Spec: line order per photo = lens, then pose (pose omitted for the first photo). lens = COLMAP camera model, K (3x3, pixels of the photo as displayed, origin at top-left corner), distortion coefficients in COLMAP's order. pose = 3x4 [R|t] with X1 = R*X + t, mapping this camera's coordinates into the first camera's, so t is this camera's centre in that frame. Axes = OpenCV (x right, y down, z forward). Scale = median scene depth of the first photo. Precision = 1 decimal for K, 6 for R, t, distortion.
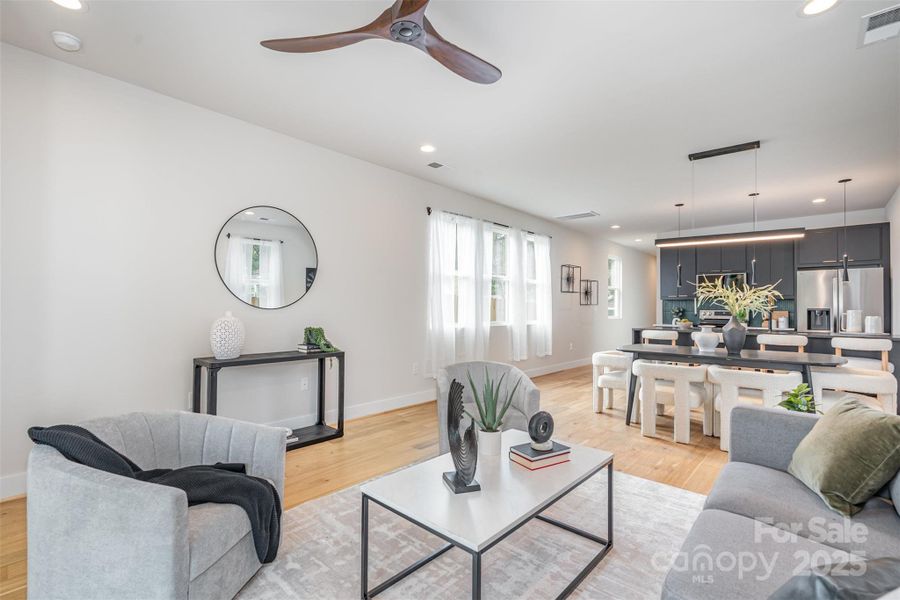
lens RADIAL K [[407.2, 0, 451.3], [0, 407.2, 303.1], [0, 0, 1]] dist [-0.008321, 0.000096]
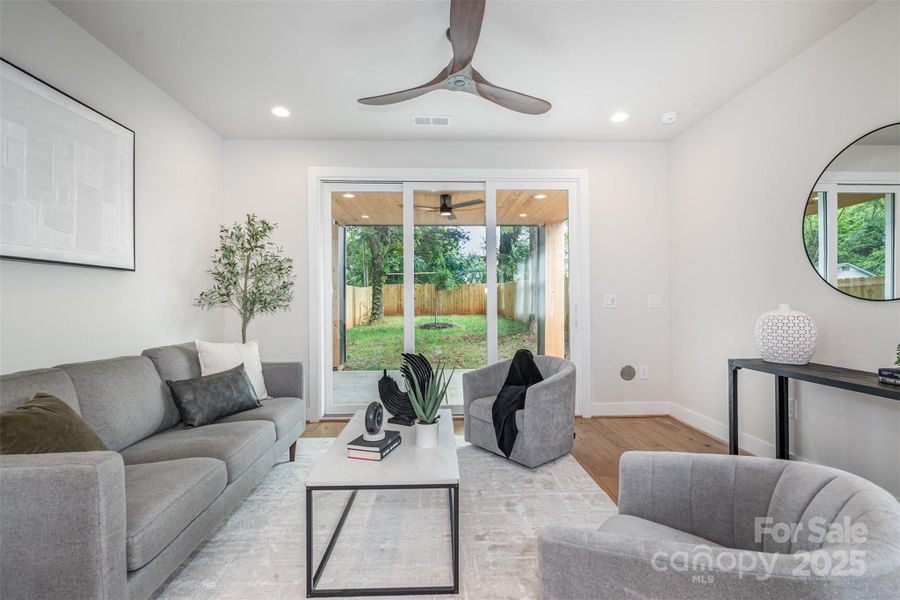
lens RADIAL K [[410.9, 0, 451.8], [0, 410.9, 303.2], [0, 0, 1]] dist [-0.003657, -0.000037]
pose [[-0.715163, -0.004180, -0.698946, 0.379652], [0.006414, 0.999901, -0.012542, 0.019319], [0.698929, -0.013453, -0.715065, 0.894102]]
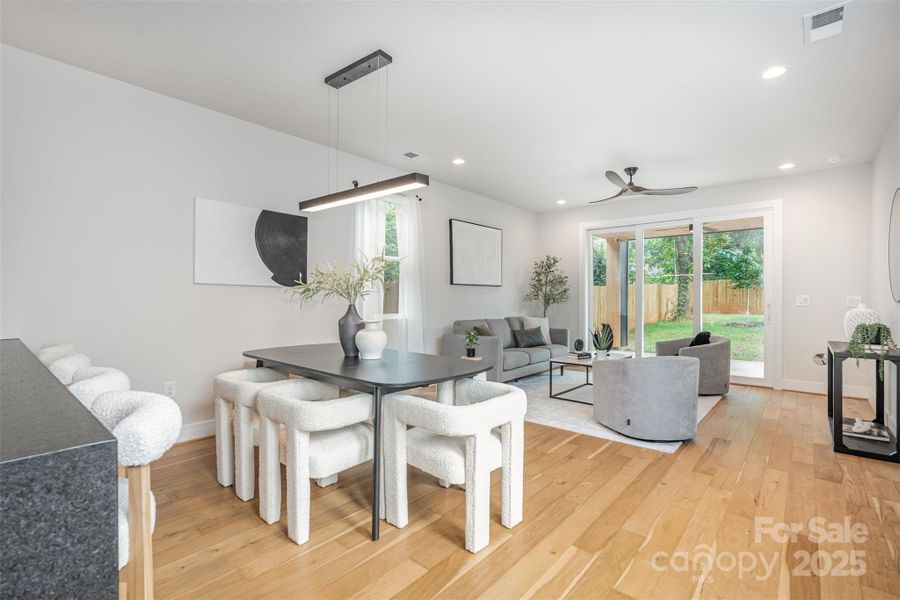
lens RADIAL K [[417.2, 0, 455.7], [0, 417.2, 302.3], [0, 0, 1]] dist [0.000292, 0.000157]
pose [[-0.999377, -0.013180, -0.032735, 0.522436], [-0.013133, 0.999912, -0.001666, 0.025216], [0.032754, -0.001235, -0.999463, 1.726071]]
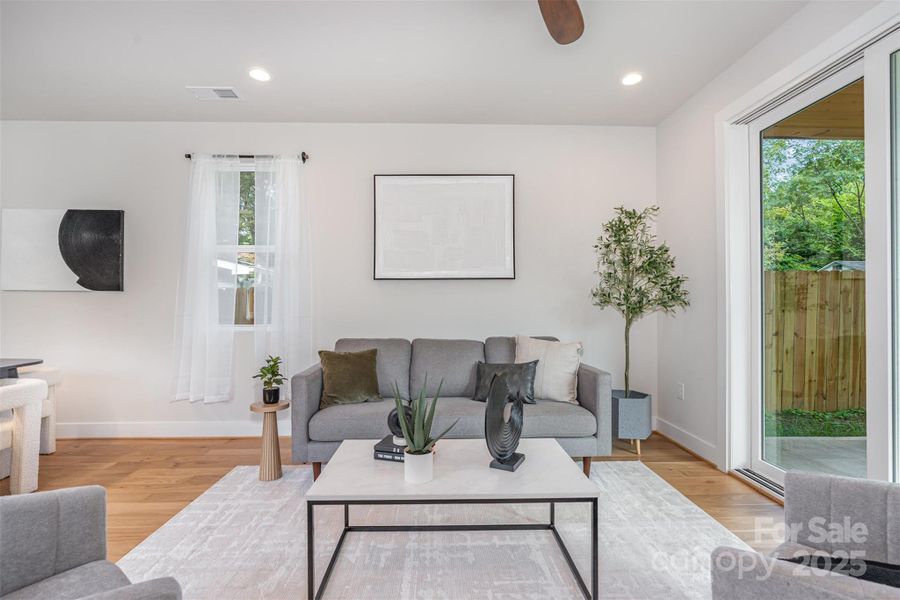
lens RADIAL K [[410.9, 0, 451.8], [0, 410.9, 303.2], [0, 0, 1]] dist [-0.003657, -0.000037]
pose [[-0.689305, -0.008315, 0.724423, -0.272543], [-0.010878, 0.999940, 0.001126, 0.008919], [-0.724389, -0.007104, -0.689355, 0.768538]]
